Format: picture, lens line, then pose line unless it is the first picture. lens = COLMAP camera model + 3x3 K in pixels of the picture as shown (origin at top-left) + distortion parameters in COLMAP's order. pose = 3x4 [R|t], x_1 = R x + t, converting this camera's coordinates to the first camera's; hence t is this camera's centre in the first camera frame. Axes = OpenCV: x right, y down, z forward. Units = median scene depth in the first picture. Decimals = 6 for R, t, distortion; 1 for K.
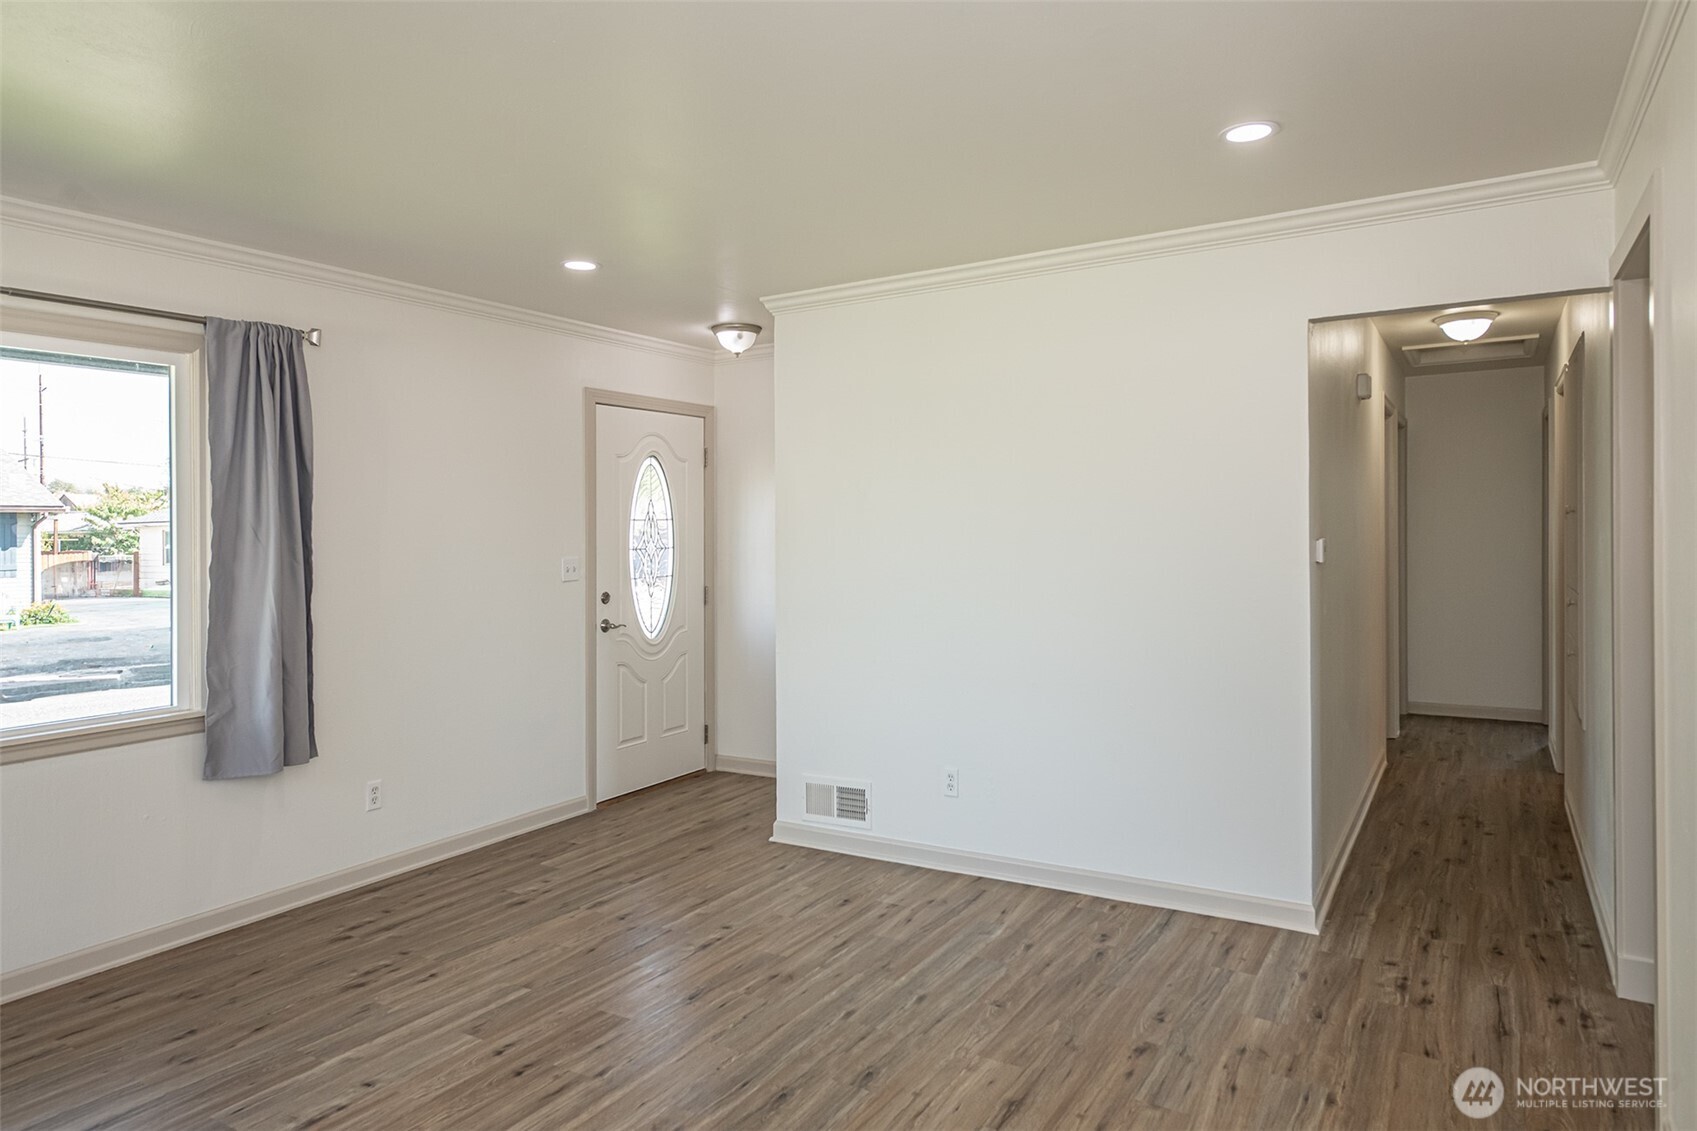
lens RADIAL K [[1071.0, 0, 854.7], [0, 1071.0, 529.2], [0, 0, 1]] dist [0.006570, 0.002395]
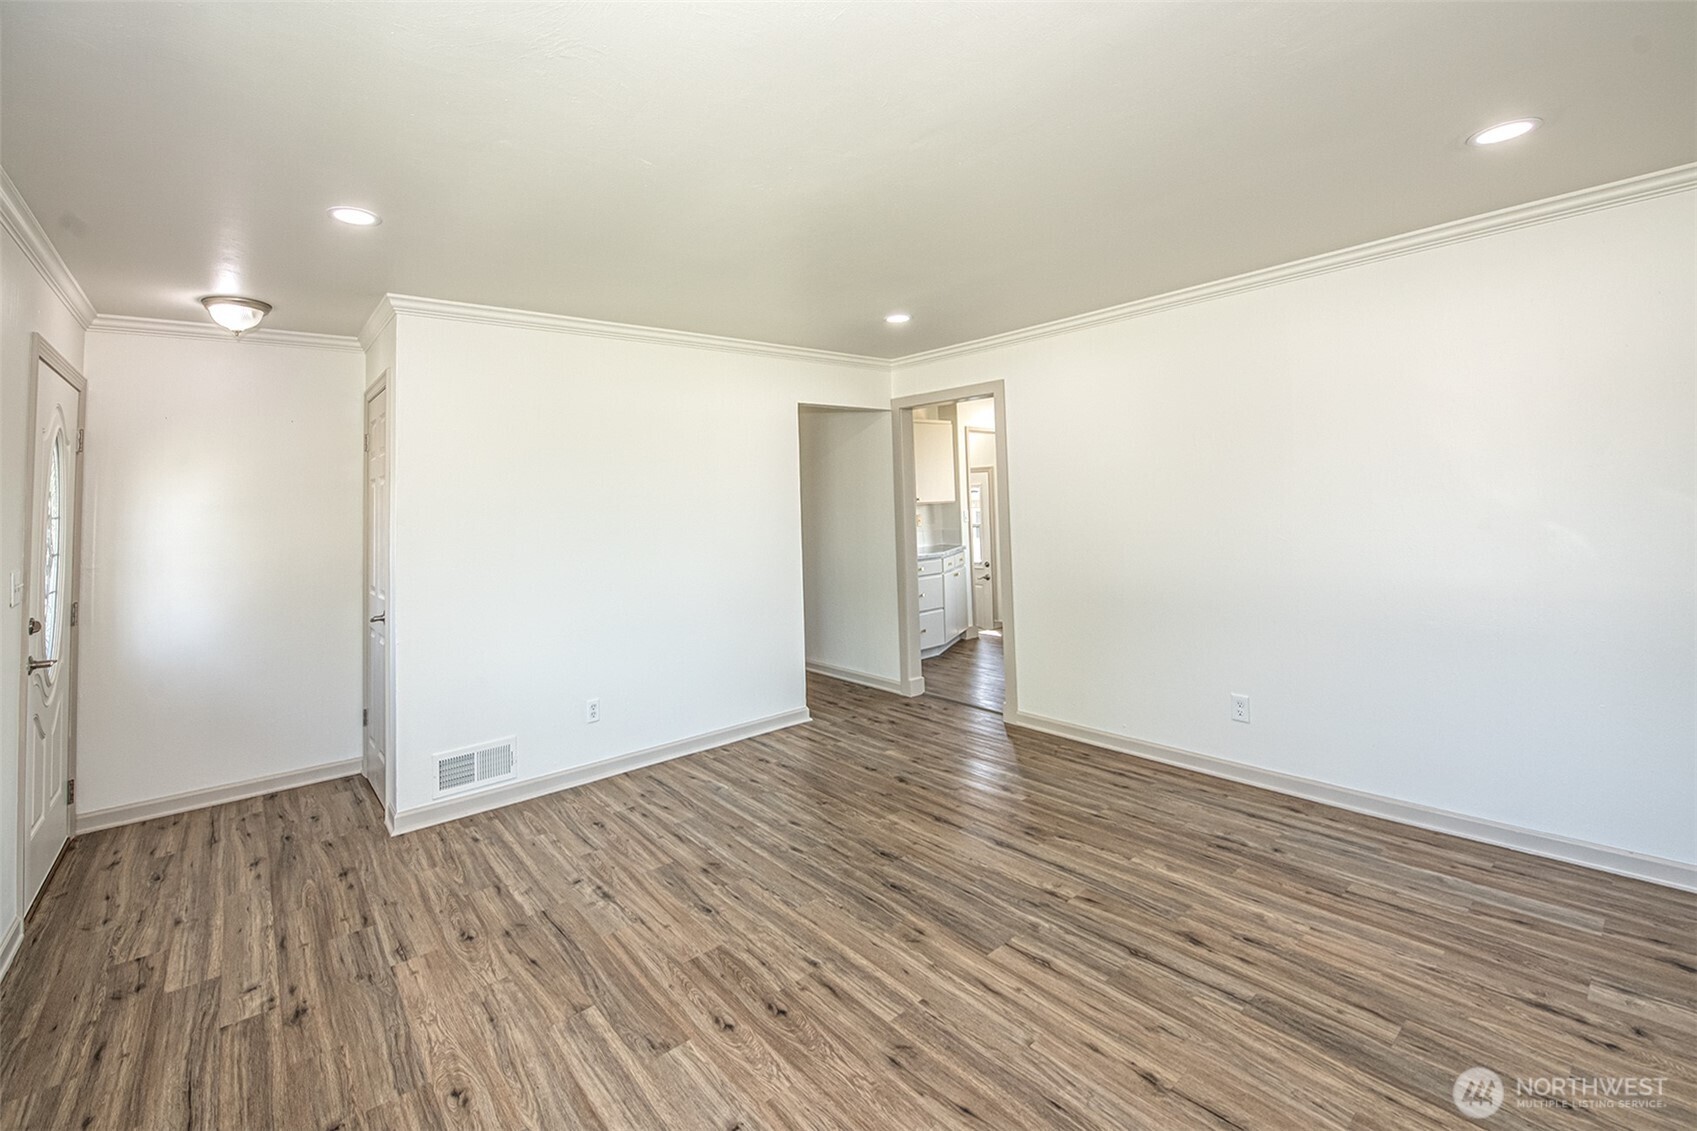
lens RADIAL K [[702.9, 0, 803.3], [0, 702.9, 472.7], [0, 0, 1]] dist [-0.020239, -0.000313]
pose [[0.353034, 0.039888, 0.934760, -0.668942], [0.034563, 0.997853, -0.055634, 0.006532], [-0.934972, 0.051949, 0.350898, 0.487674]]
